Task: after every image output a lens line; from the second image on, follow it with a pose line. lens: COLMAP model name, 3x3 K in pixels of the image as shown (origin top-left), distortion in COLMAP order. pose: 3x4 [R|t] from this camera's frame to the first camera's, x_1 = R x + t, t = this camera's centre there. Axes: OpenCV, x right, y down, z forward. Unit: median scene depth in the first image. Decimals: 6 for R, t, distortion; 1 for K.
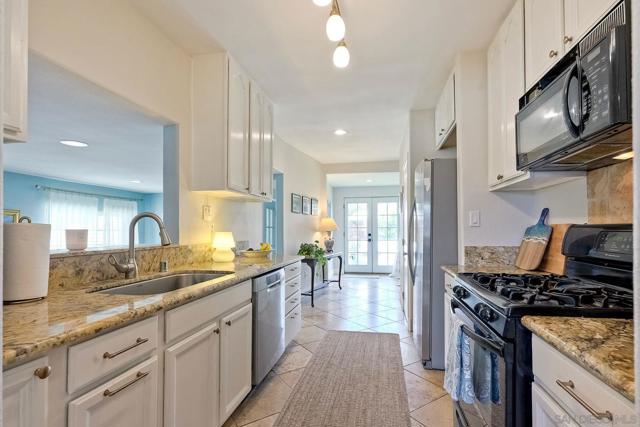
lens RADIAL K [[293.1, 0, 339.0], [0, 293.1, 225.5], [0, 0, 1]] dist [-0.003531, -0.000126]
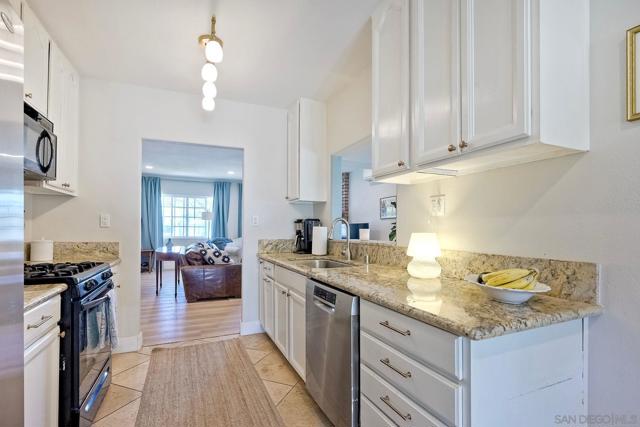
lens RADIAL K [[293.1, 0, 320.7], [0, 293.1, 225.7], [0, 0, 1]] dist [-0.003531, -0.000126]
pose [[-0.839127, -0.004985, -0.543913, 0.176397], [0.006678, 0.999788, -0.019466, 0.016289], [0.543895, -0.019967, -0.838916, 1.498328]]
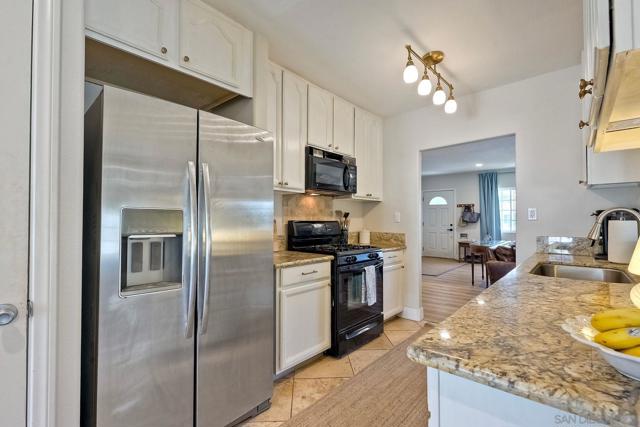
lens RADIAL K [[293.1, 0, 322.8], [0, 293.1, 214.3], [0, 0, 1]] dist [-0.003531, -0.000126]
pose [[-0.842790, 0.012290, 0.538103, -0.217292], [-0.007648, 0.999365, -0.034804, 0.010965], [-0.538189, -0.033447, -0.842161, 1.600086]]
